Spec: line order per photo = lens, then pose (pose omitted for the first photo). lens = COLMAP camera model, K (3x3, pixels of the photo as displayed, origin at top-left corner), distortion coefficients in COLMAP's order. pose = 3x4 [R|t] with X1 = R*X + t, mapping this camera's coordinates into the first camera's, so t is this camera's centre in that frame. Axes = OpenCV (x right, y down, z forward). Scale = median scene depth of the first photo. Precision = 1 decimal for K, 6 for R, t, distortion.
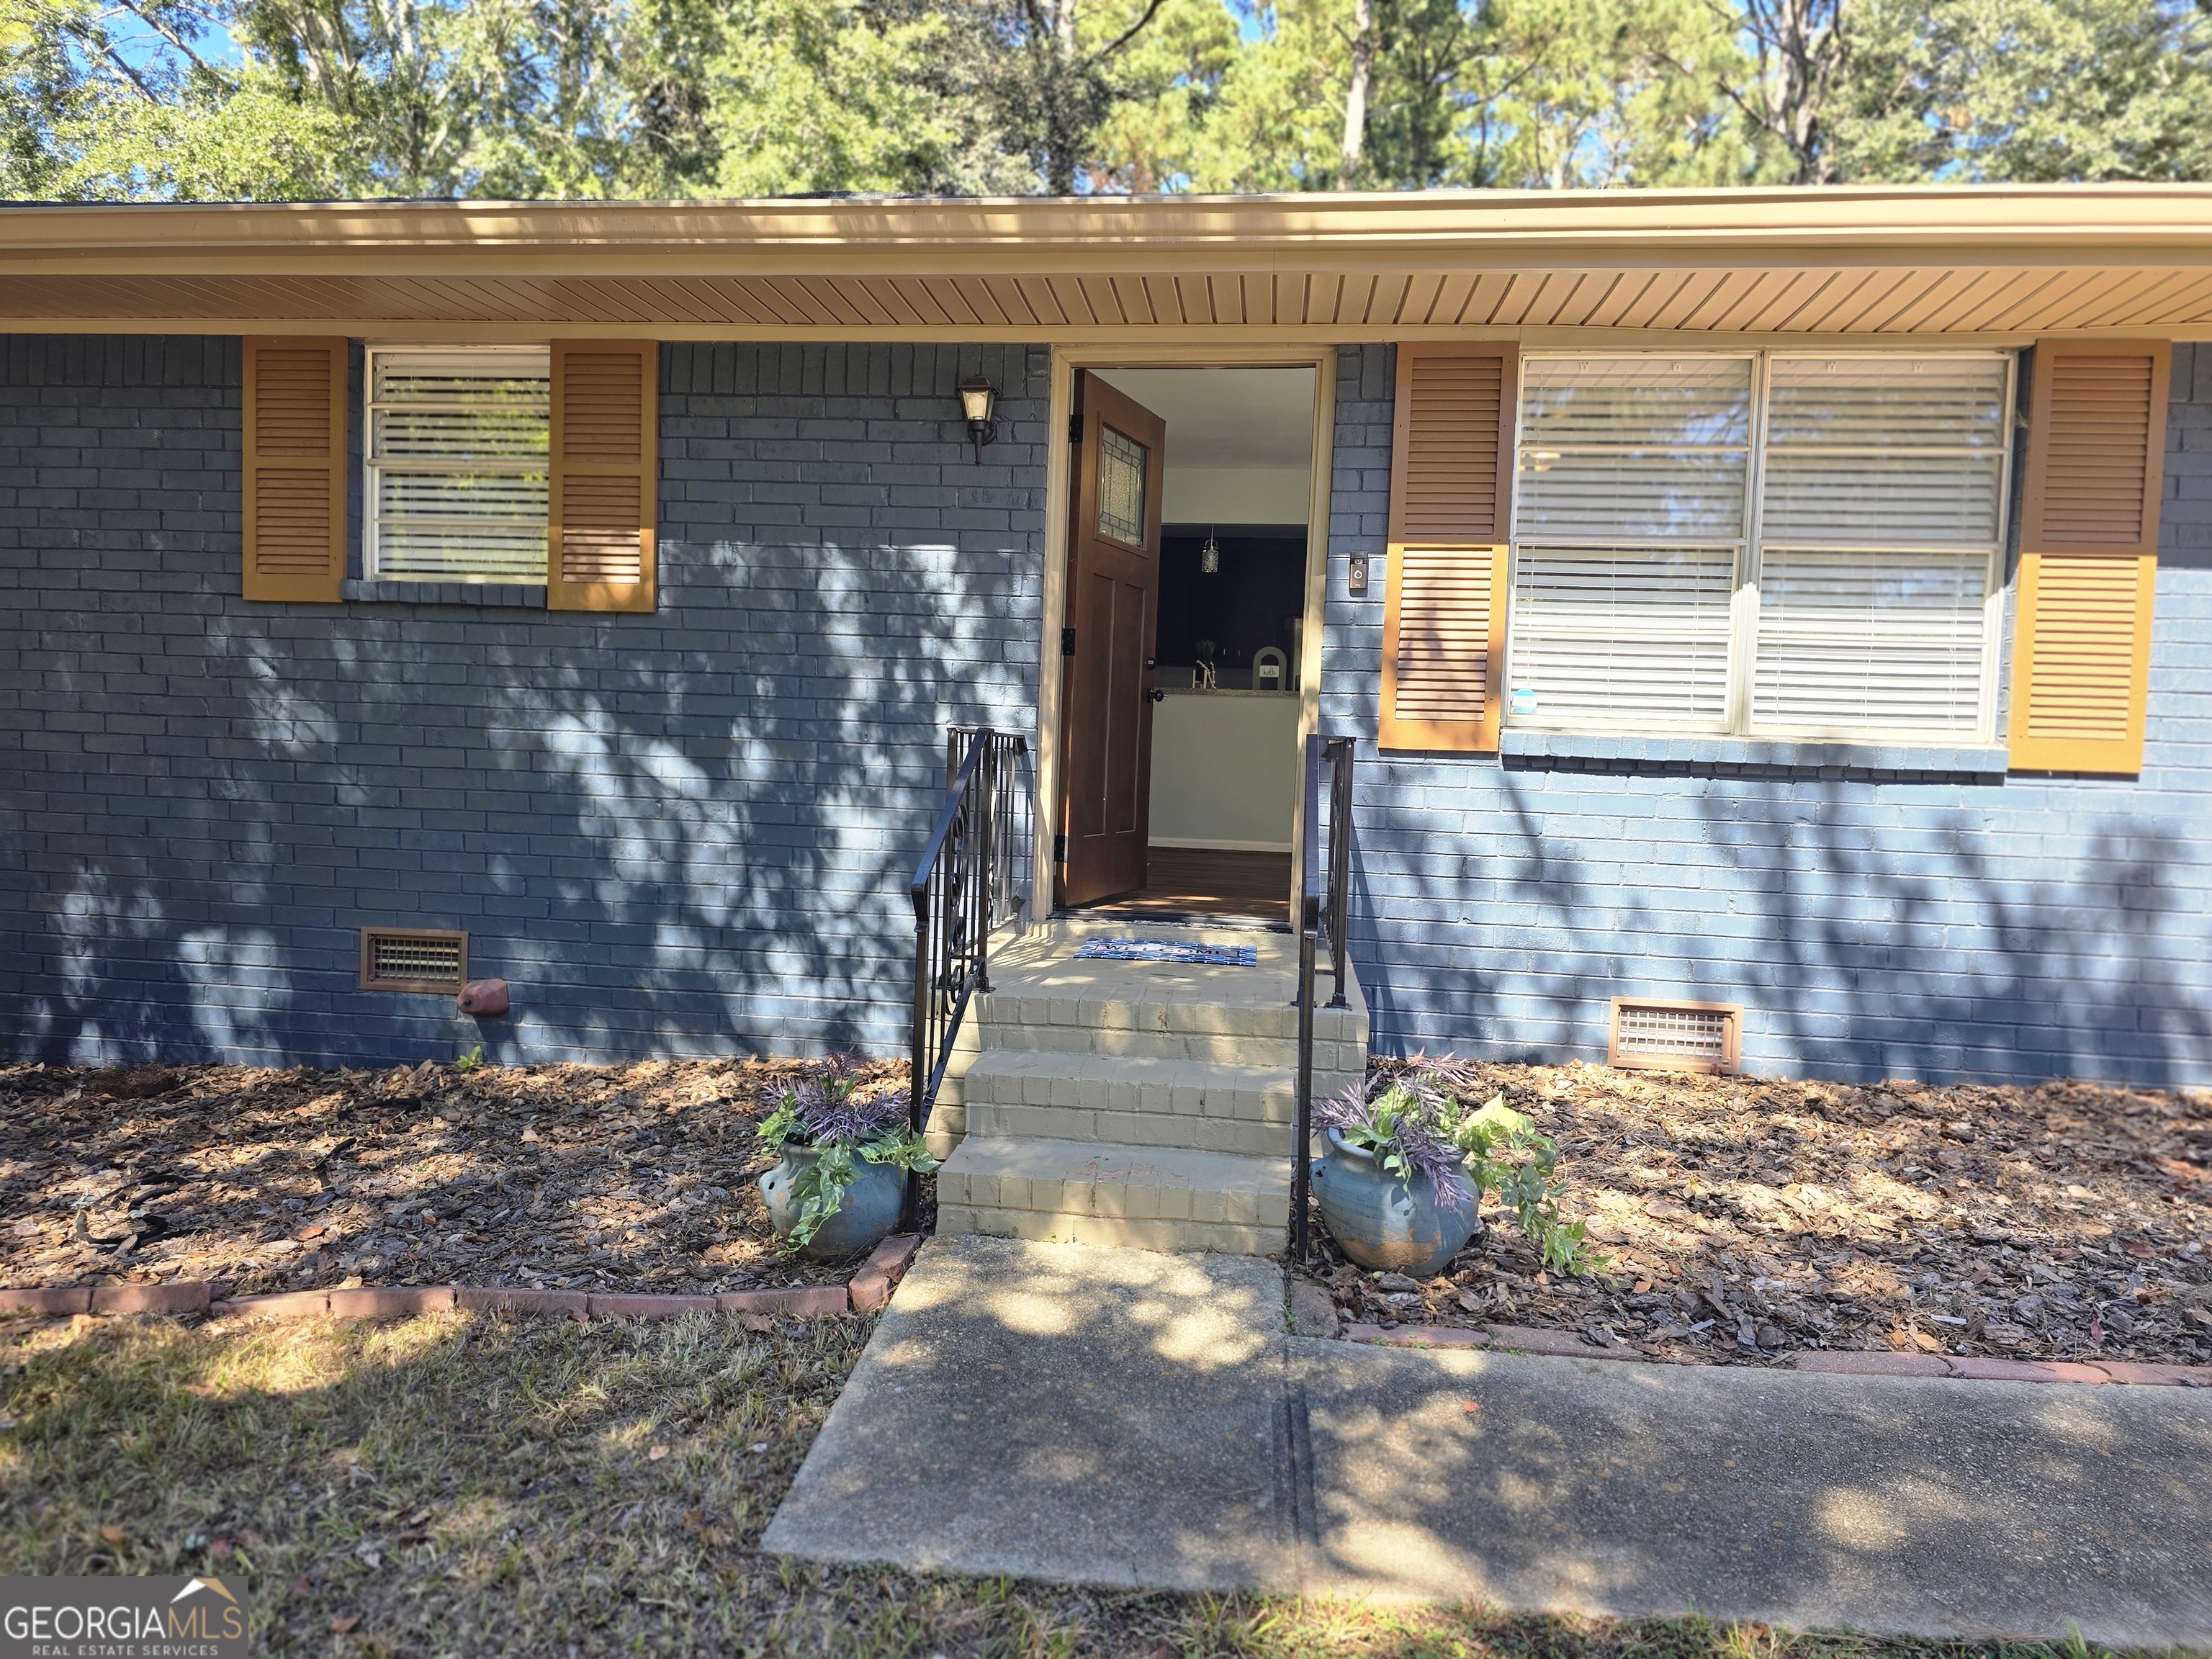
lens RADIAL K [[1487.8, 0, 1086.8], [0, 1487.8, 817.7], [0, 0, 1]] dist [0.063836, -0.059315]
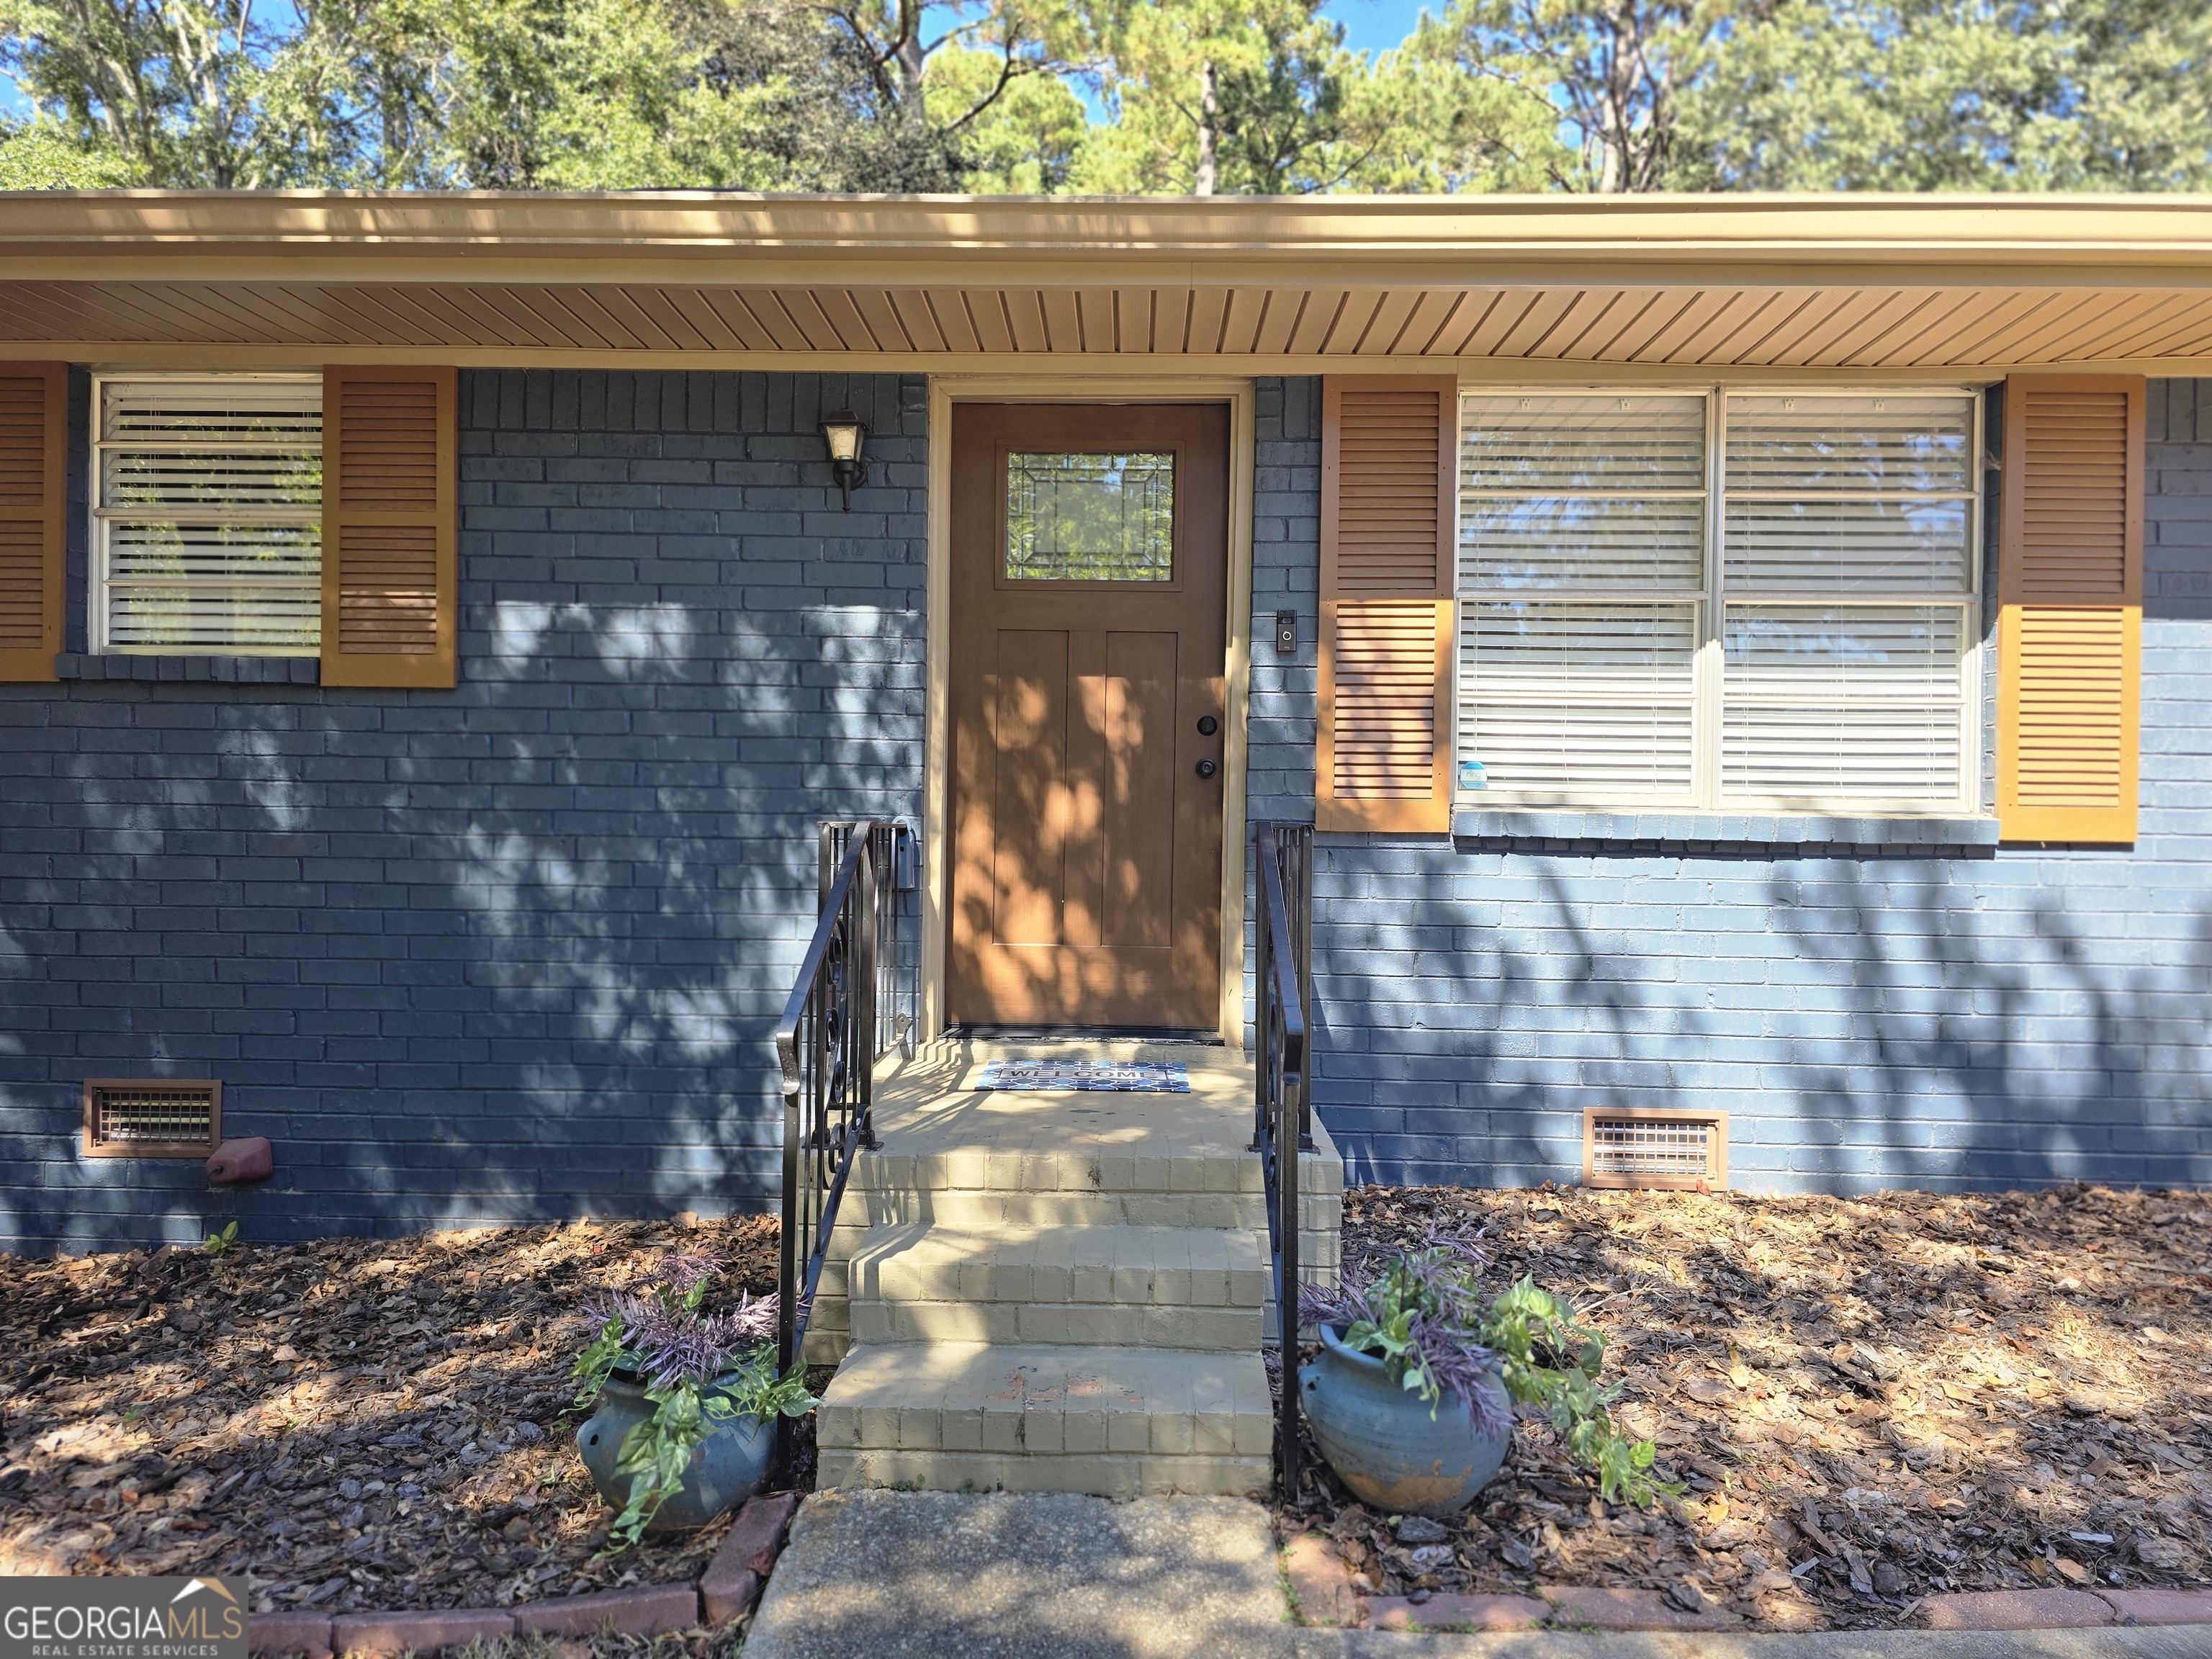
lens RADIAL K [[1487.8, 0, 1102.0], [0, 1487.8, 820.2], [0, 0, 1]] dist [0.063836, -0.059315]
pose [[0.994499, -0.022116, 0.102387, -0.017561], [0.026727, 0.998679, -0.043881, -0.017069], [-0.101282, 0.046376, 0.993776, 0.134270]]
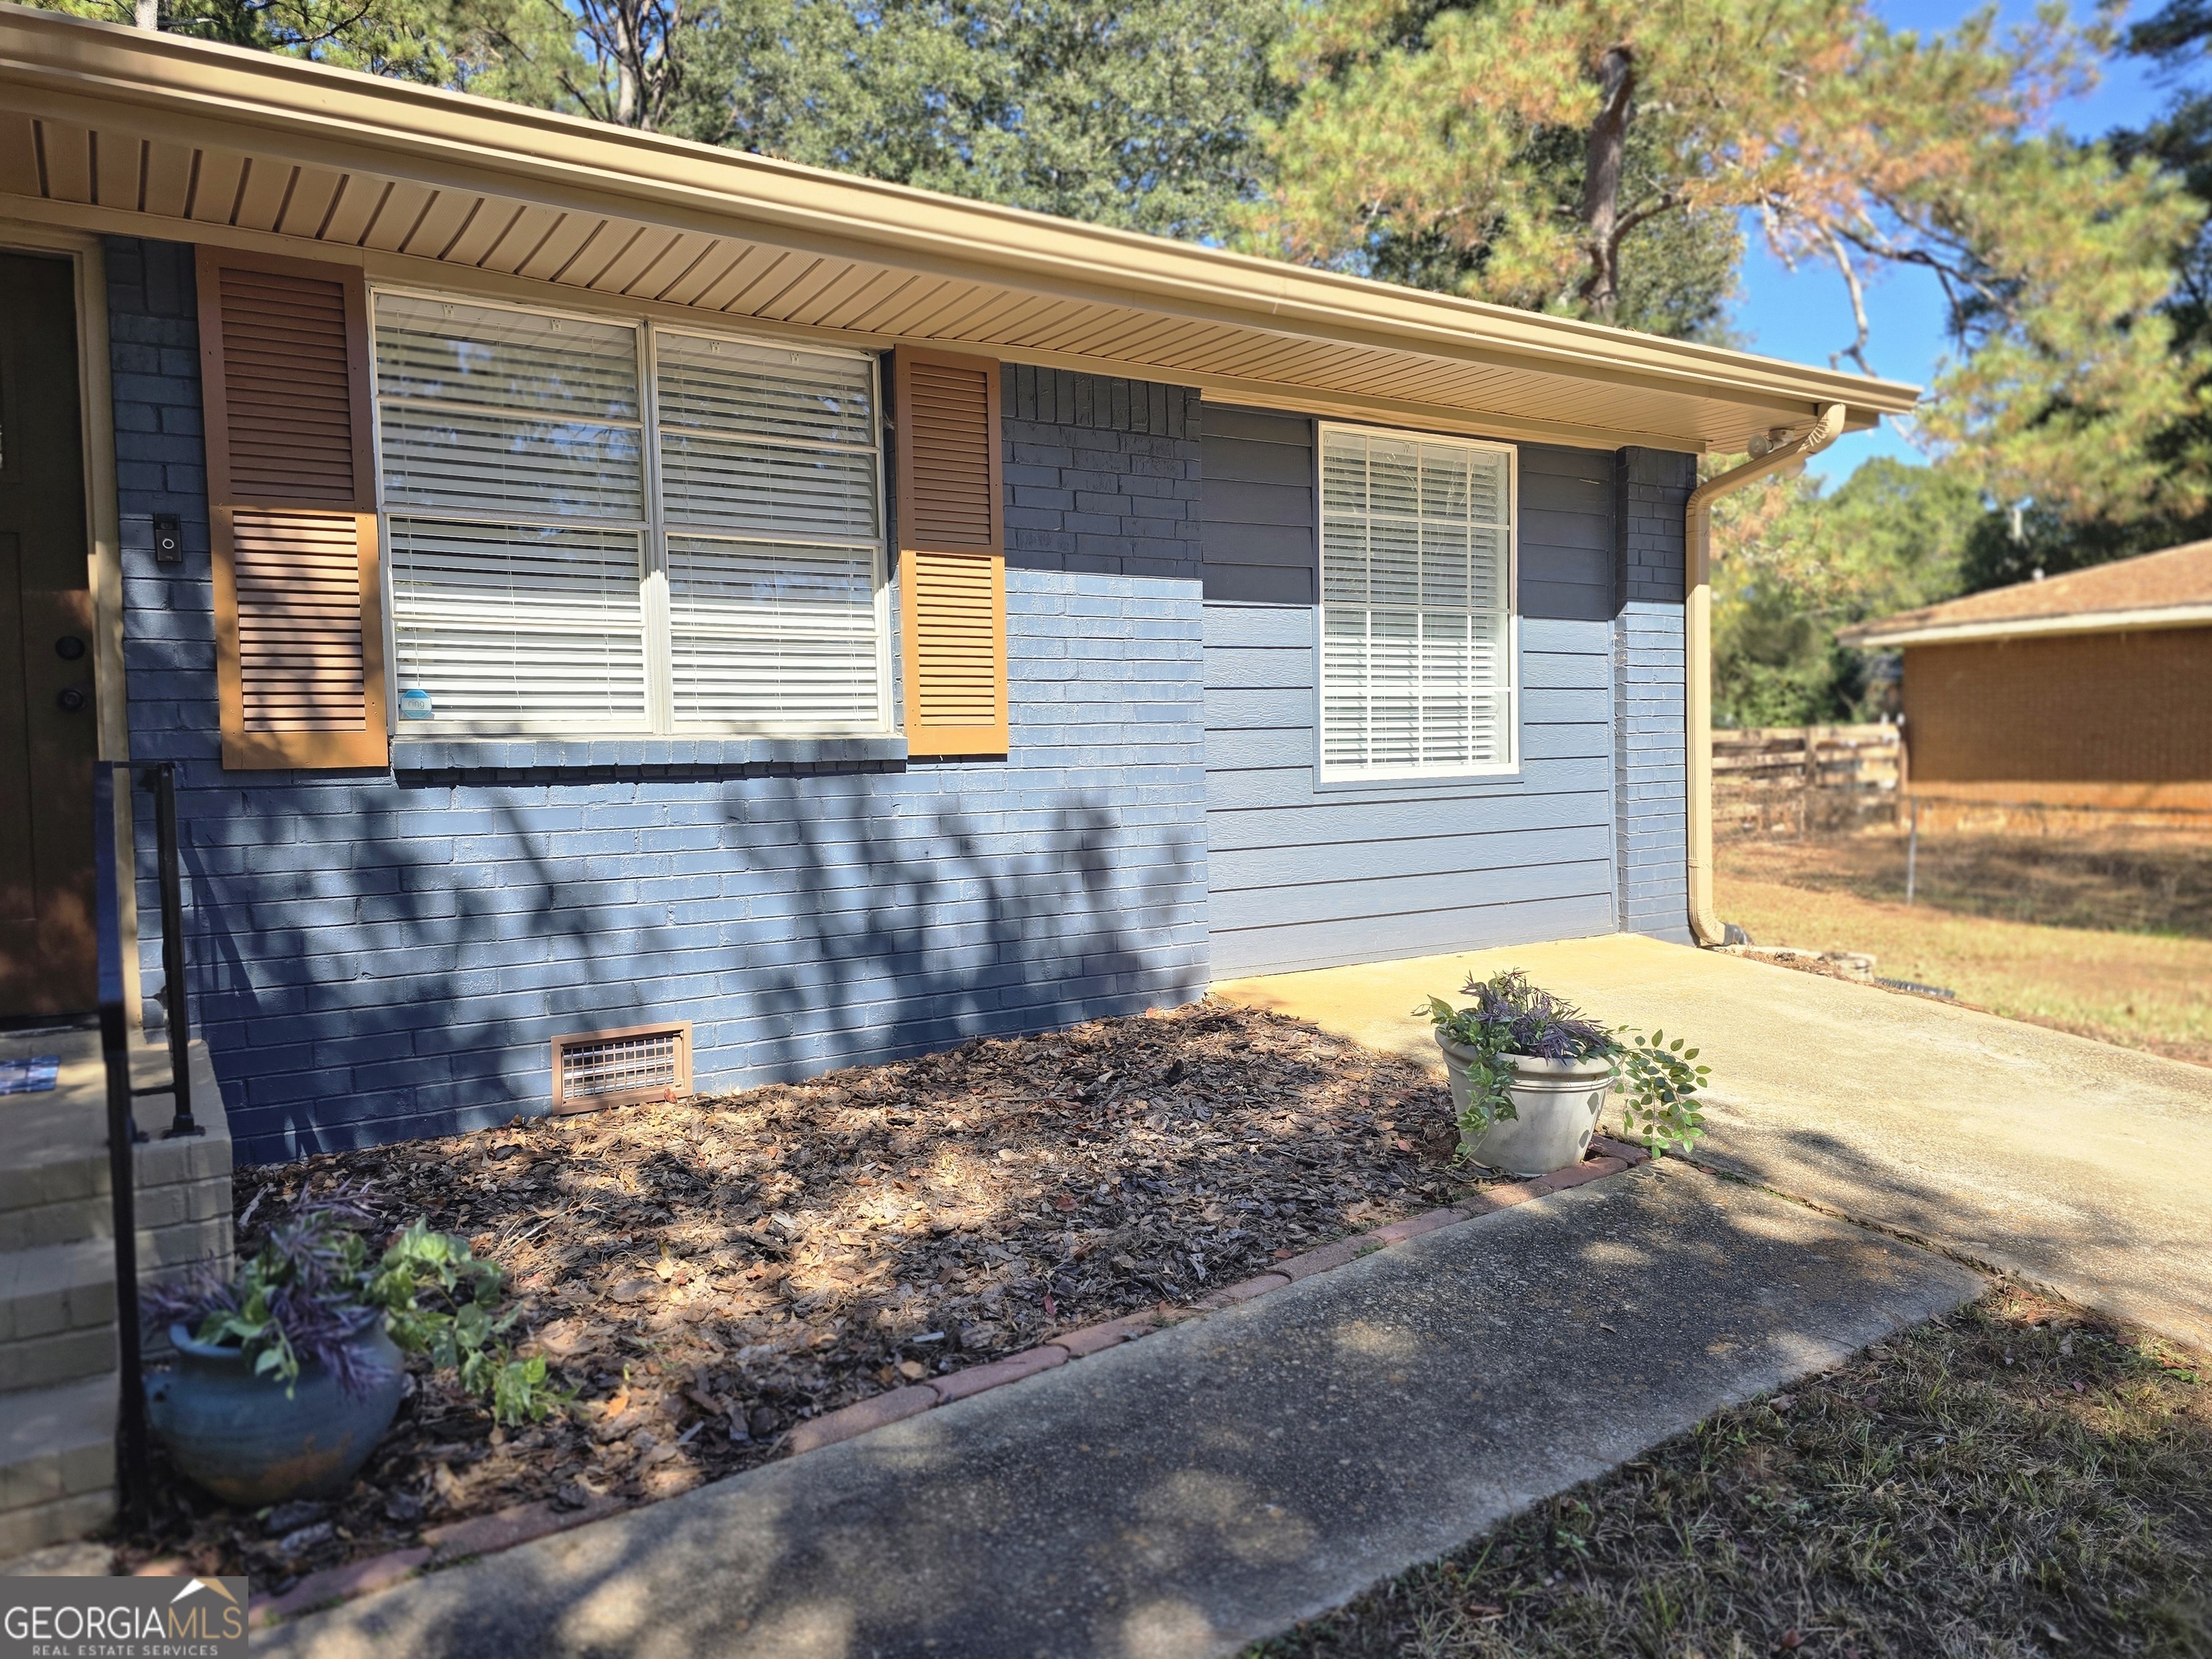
lens RADIAL K [[1487.8, 0, 1078.9], [0, 1487.8, 816.5], [0, 0, 1]] dist [0.063836, -0.059315]
pose [[0.769630, -0.081254, 0.633299, 0.038390], [0.079198, 0.996358, 0.031588, -0.012064], [-0.633559, 0.025845, 0.773263, 0.111734]]
